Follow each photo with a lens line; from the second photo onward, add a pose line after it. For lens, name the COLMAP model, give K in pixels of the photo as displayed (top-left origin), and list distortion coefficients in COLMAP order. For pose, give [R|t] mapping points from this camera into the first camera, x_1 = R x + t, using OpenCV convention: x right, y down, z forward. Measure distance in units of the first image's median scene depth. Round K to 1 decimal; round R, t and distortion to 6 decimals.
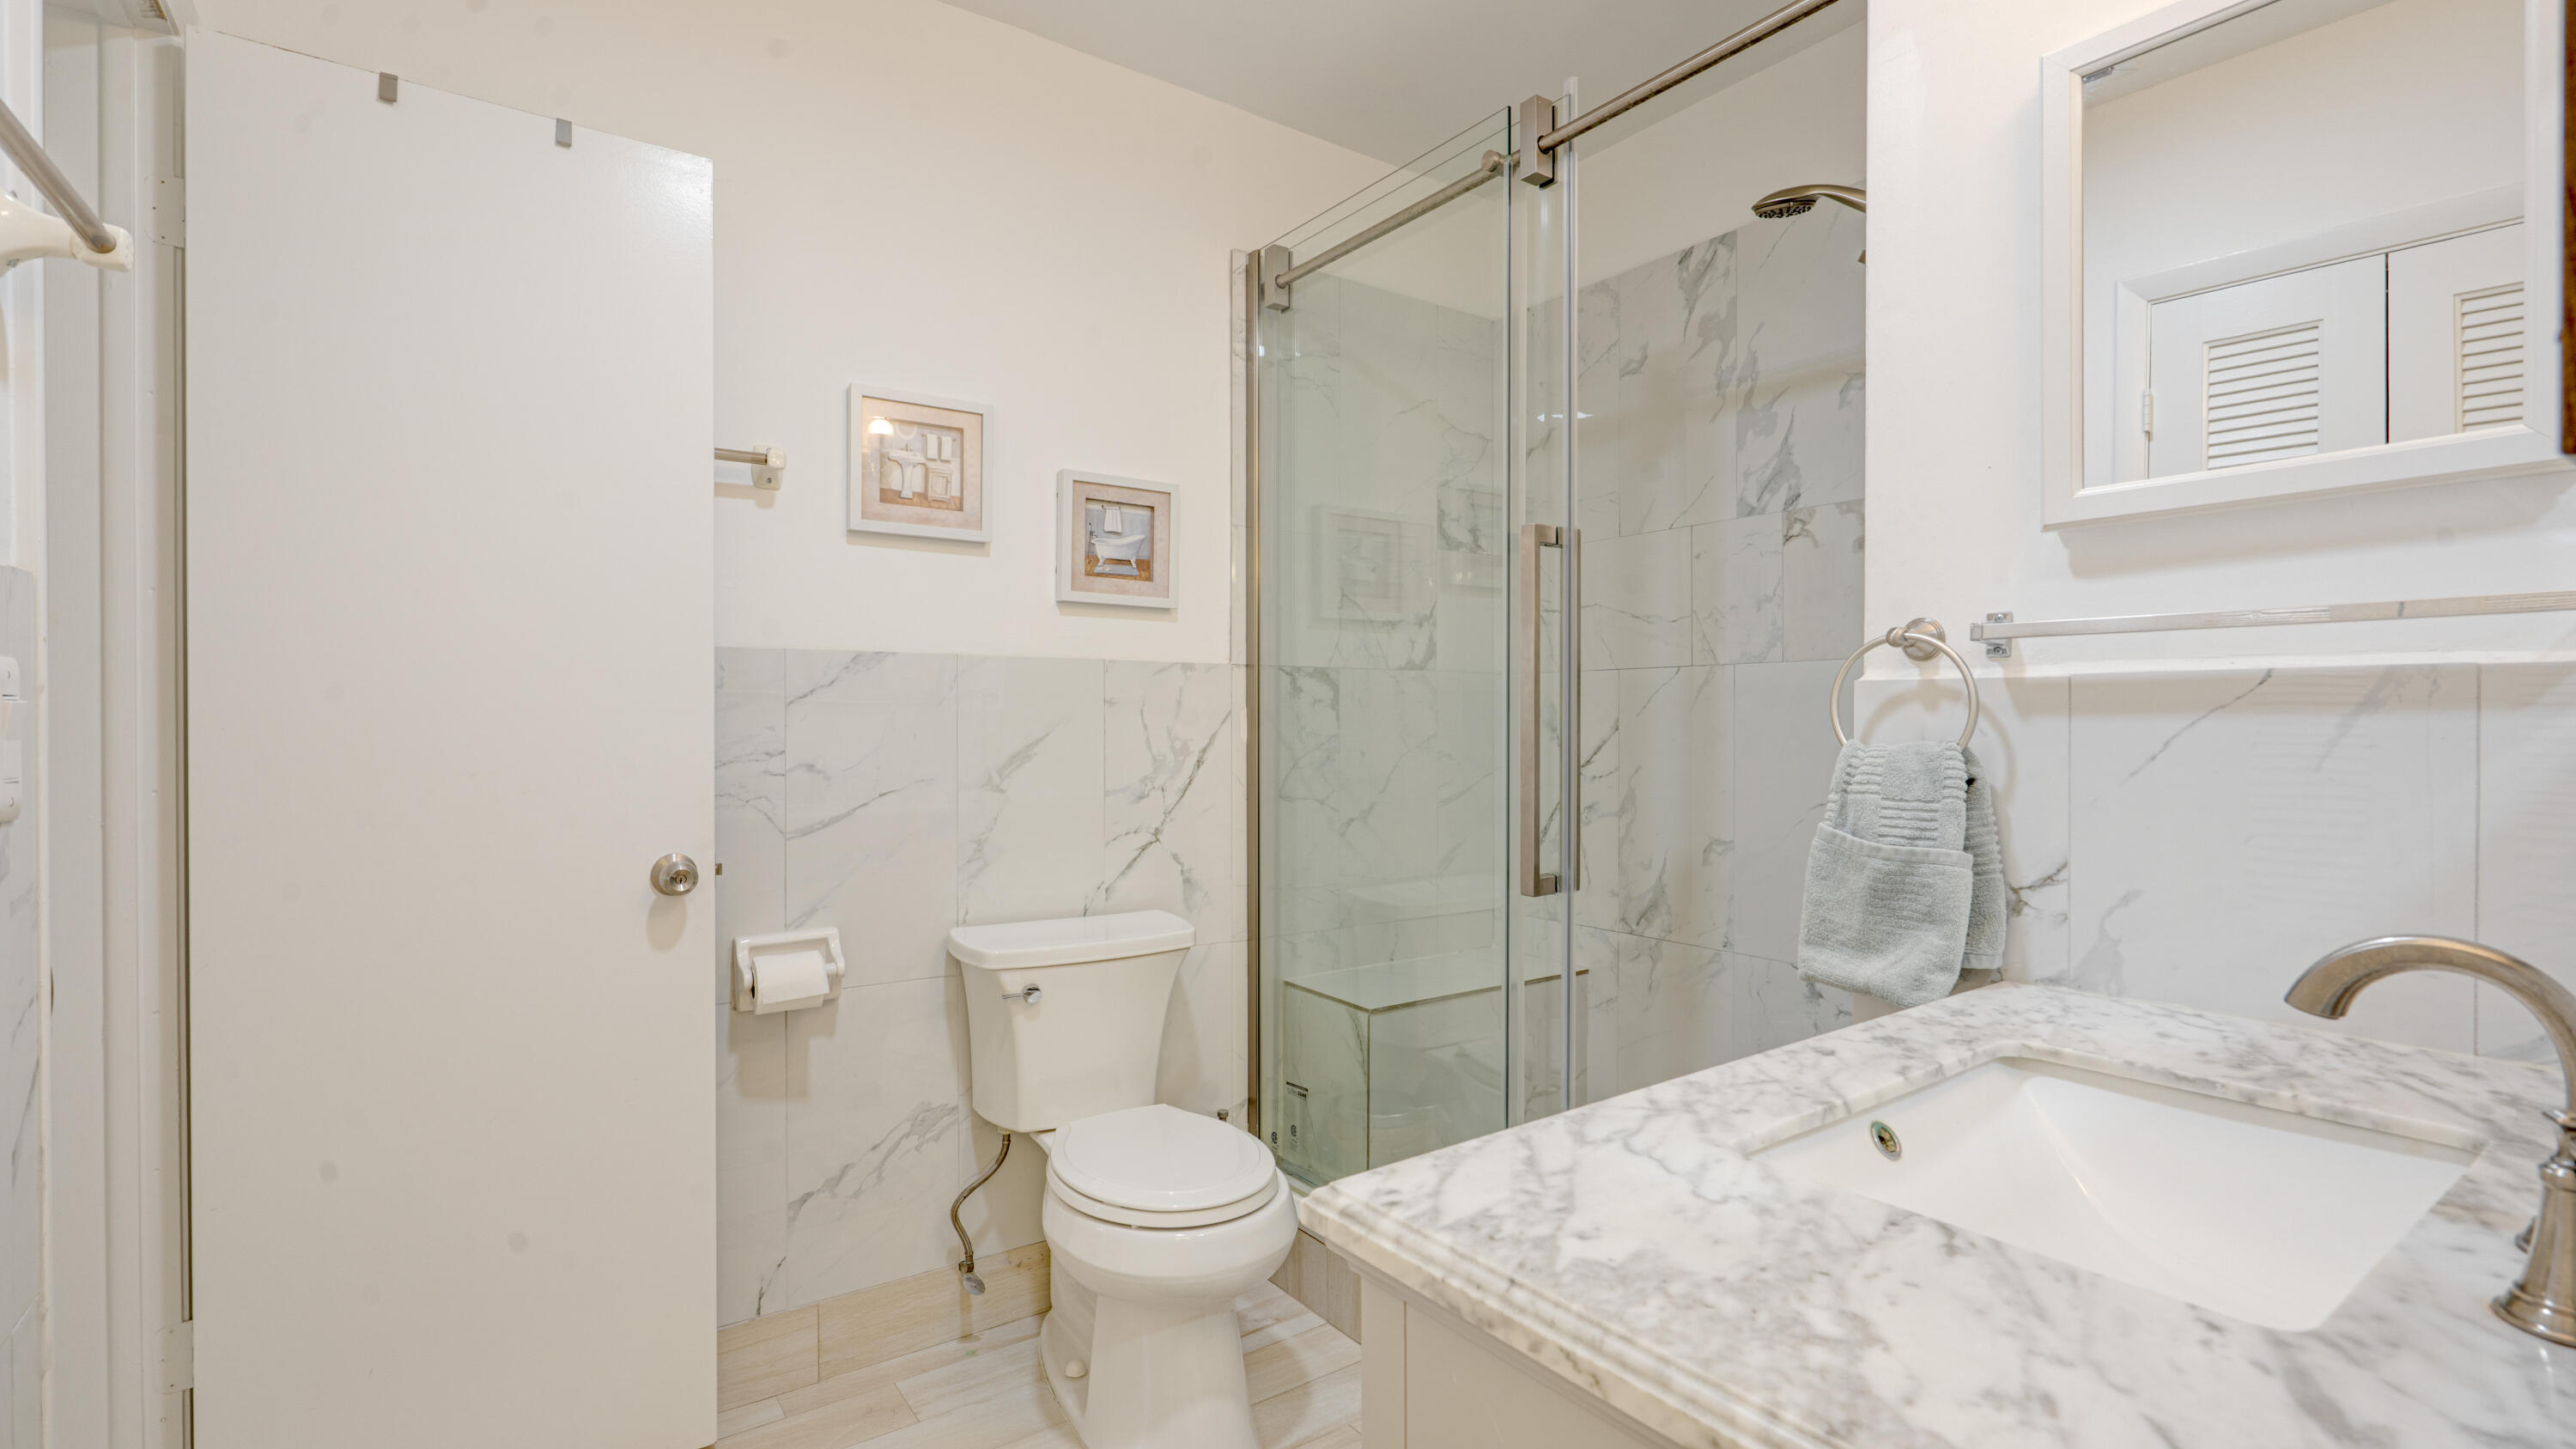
lens RADIAL K [[1178.7, 0, 1313.8], [0, 1178.7, 726.0], [0, 0, 1]] dist [-0.011253, 0.005304]
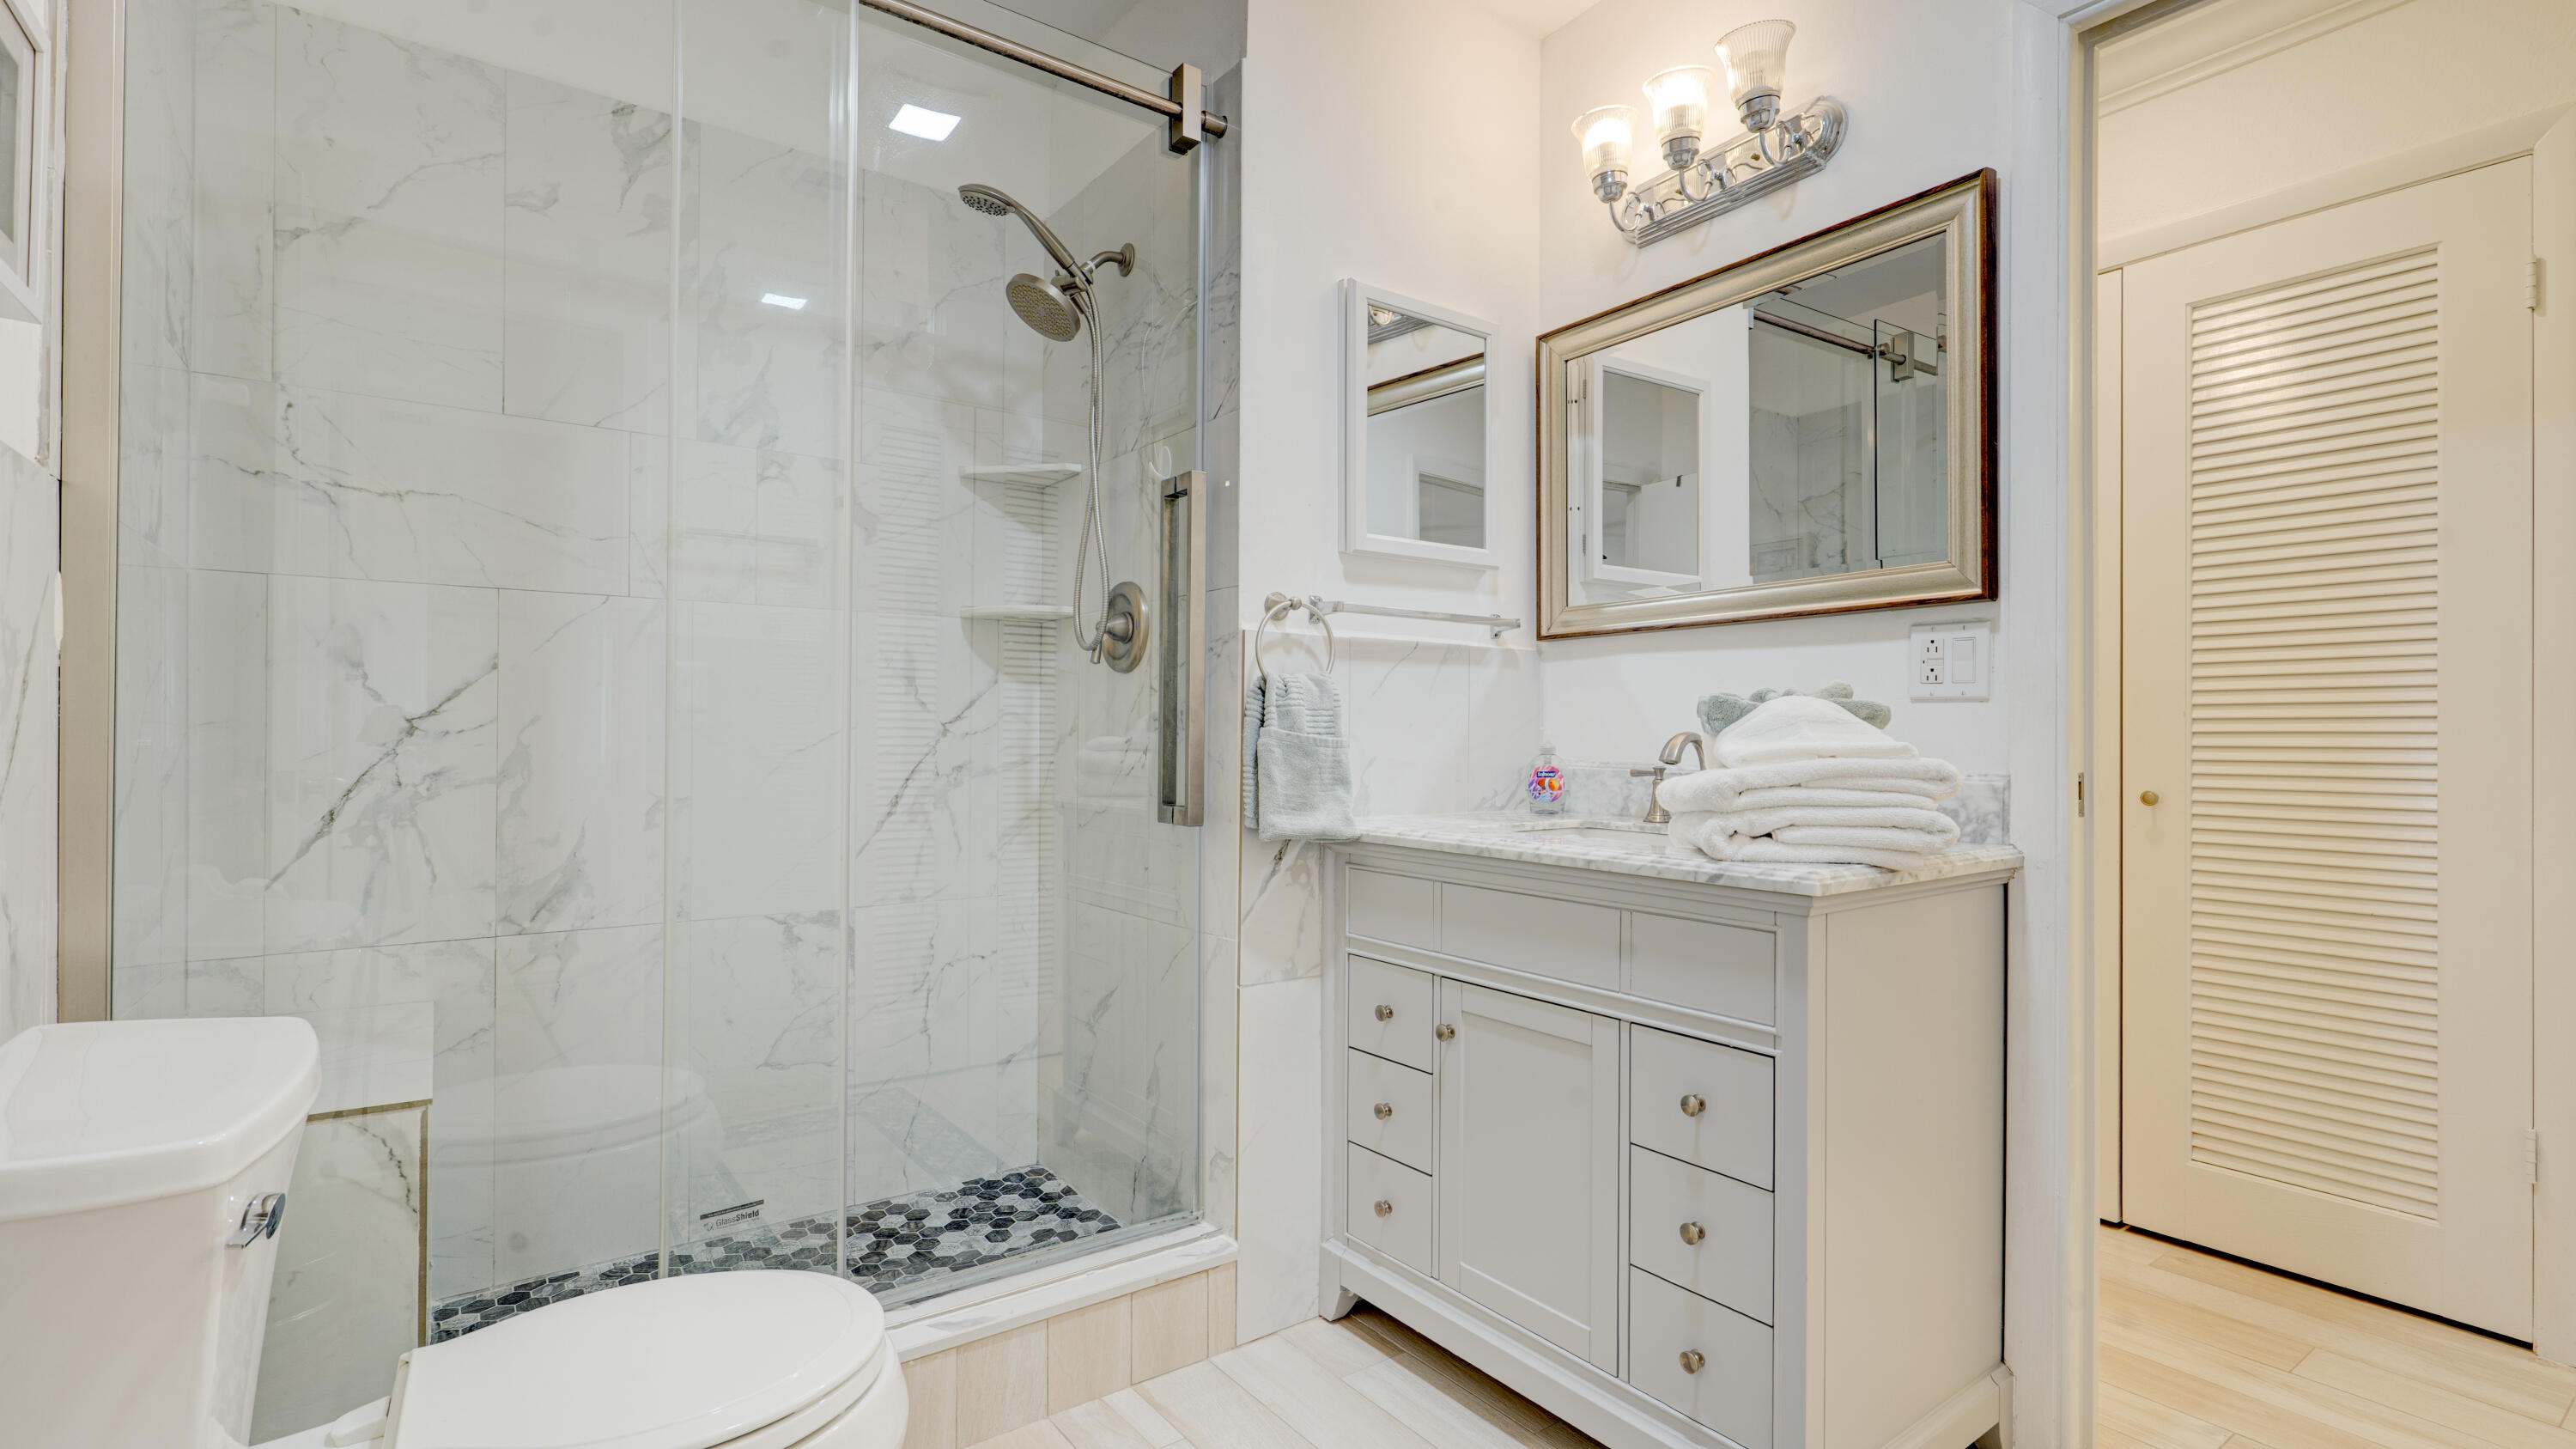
lens RADIAL K [[1178.7, 0, 1311.0], [0, 1178.7, 728.1], [0, 0, 1]] dist [-0.011253, 0.005304]
pose [[-0.012969, 0.006678, 0.999894, -0.571248], [0.000416, 0.999978, -0.006673, 0.053427], [-0.999916, 0.000330, -0.012972, 0.559887]]
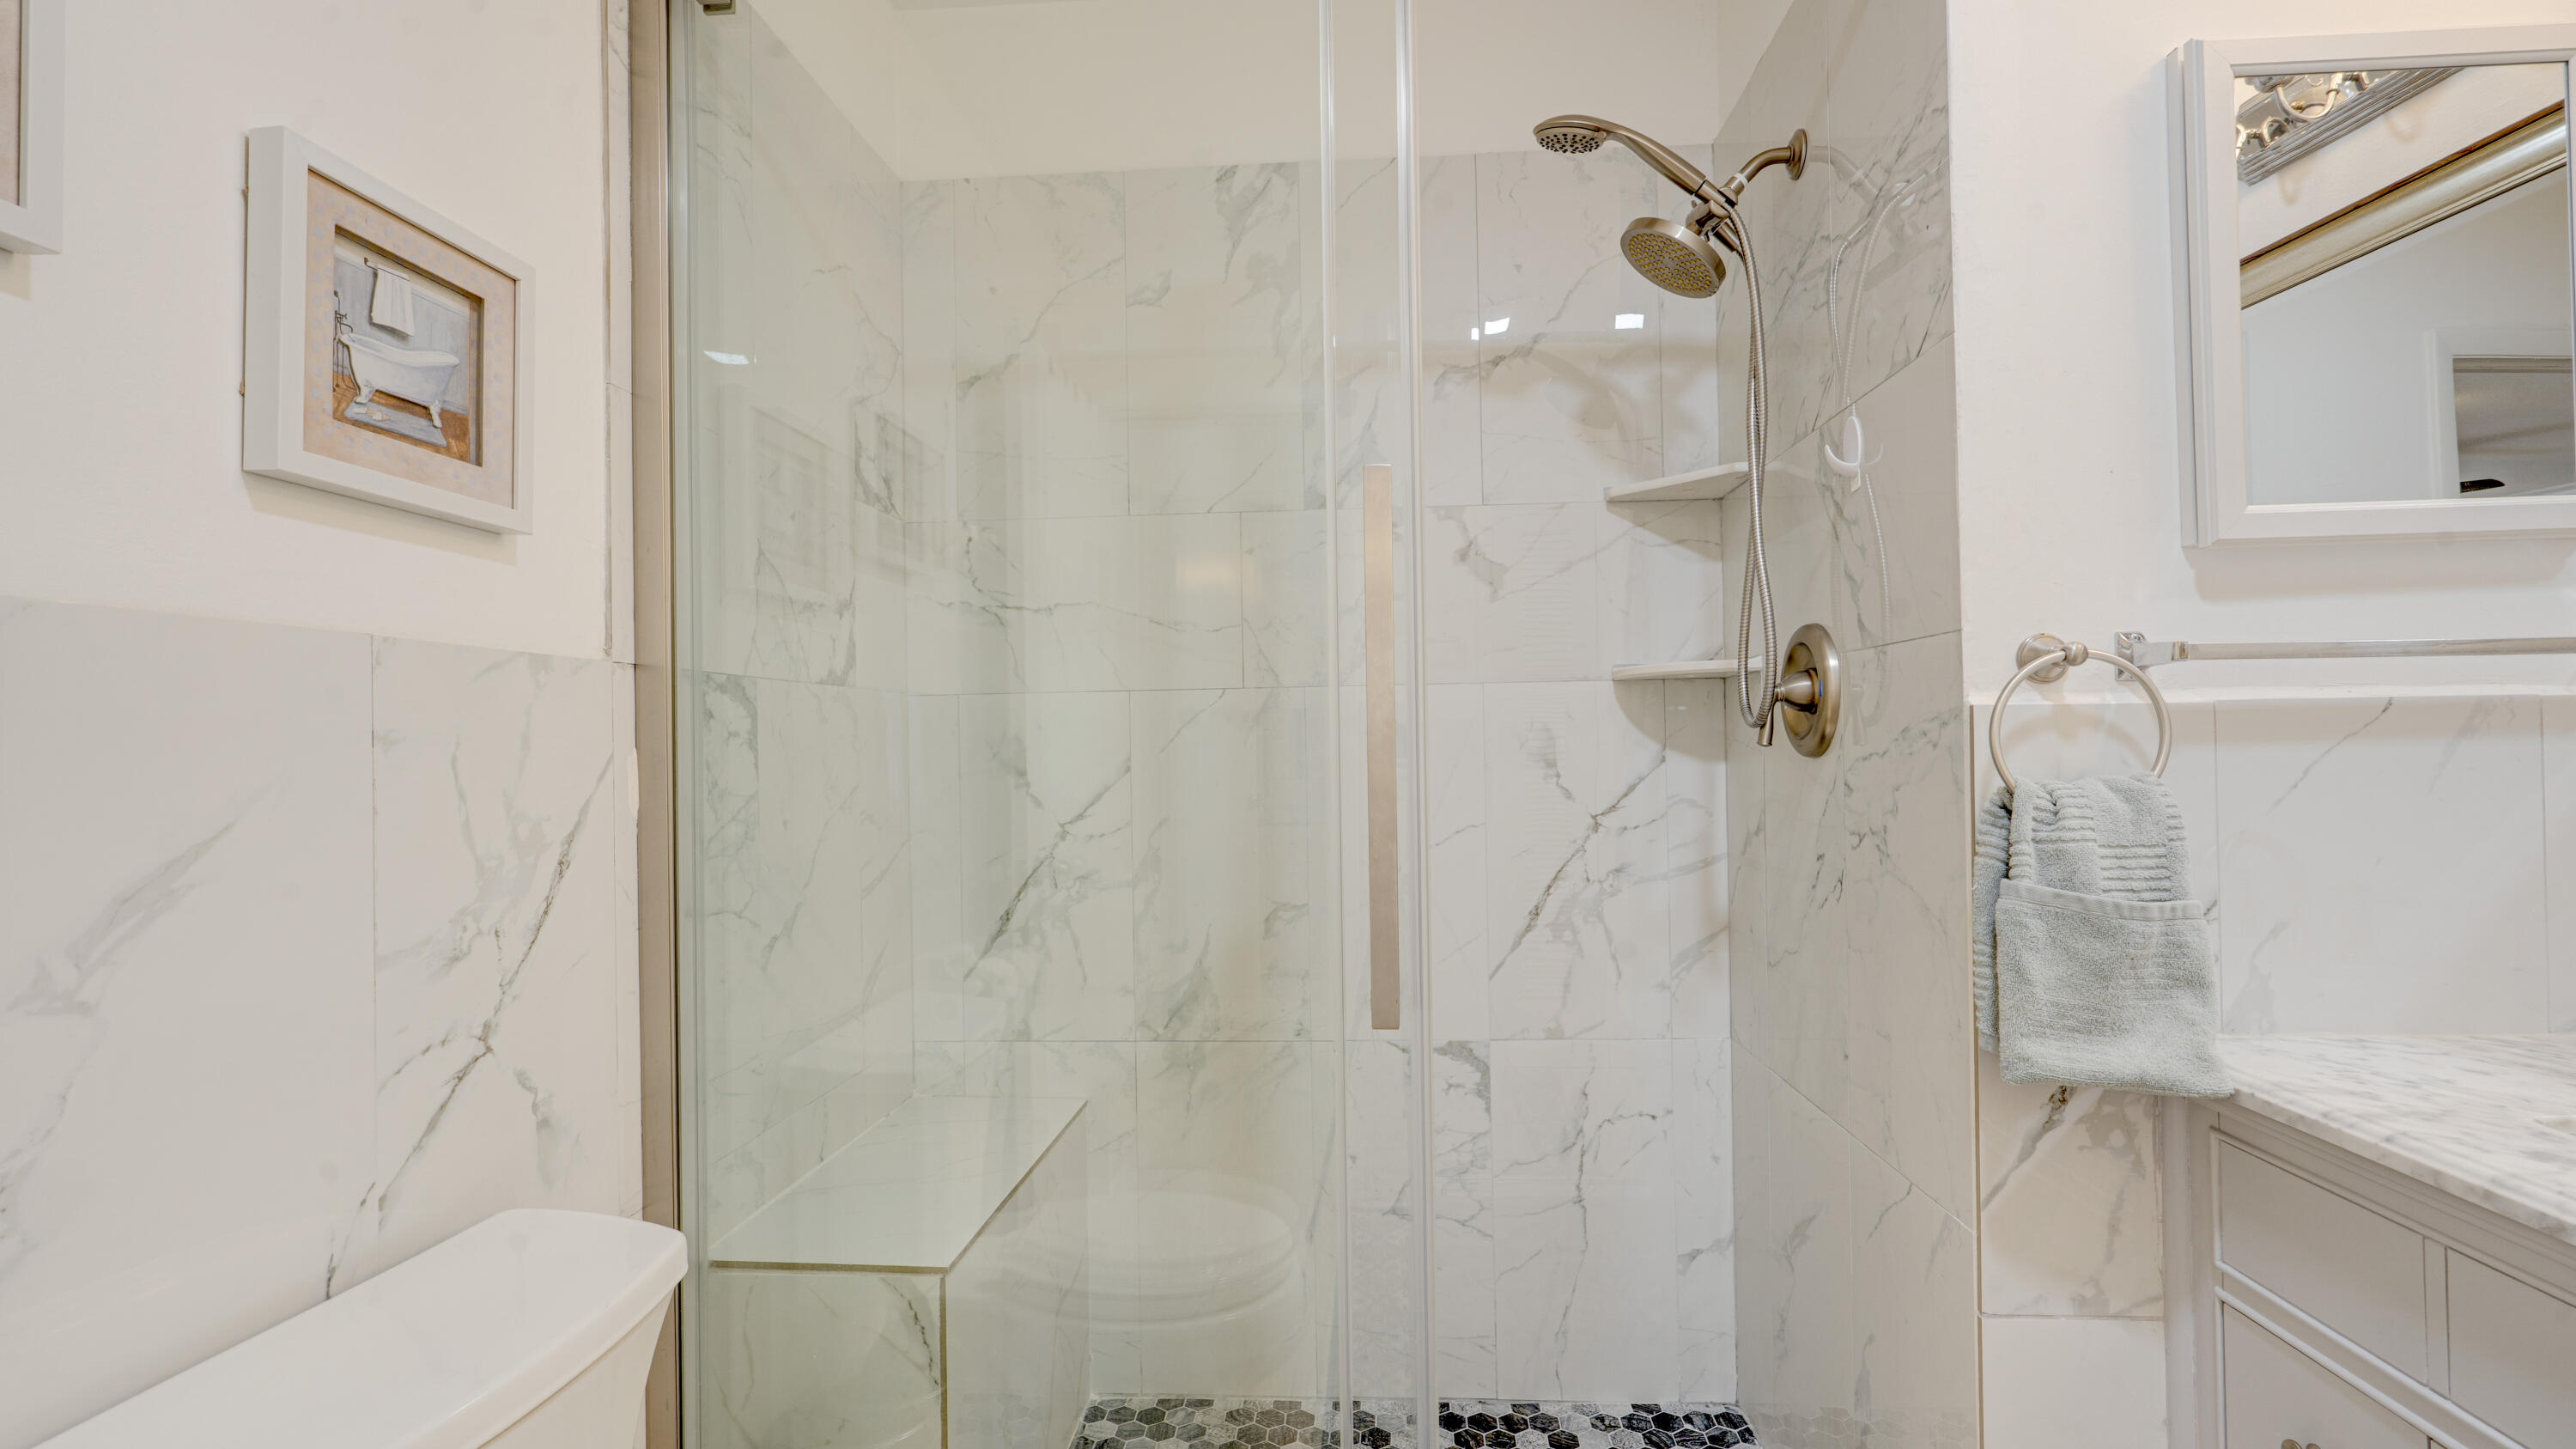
lens RADIAL K [[1178.7, 0, 1300.9], [0, 1178.7, 726.6], [0, 0, 1]] dist [-0.011253, 0.005304]
pose [[0.639715, 0.000858, 0.768612, -0.285861], [0.020246, 0.999634, -0.017967, -0.010799], [-0.768345, 0.027055, 0.639463, 0.498024]]
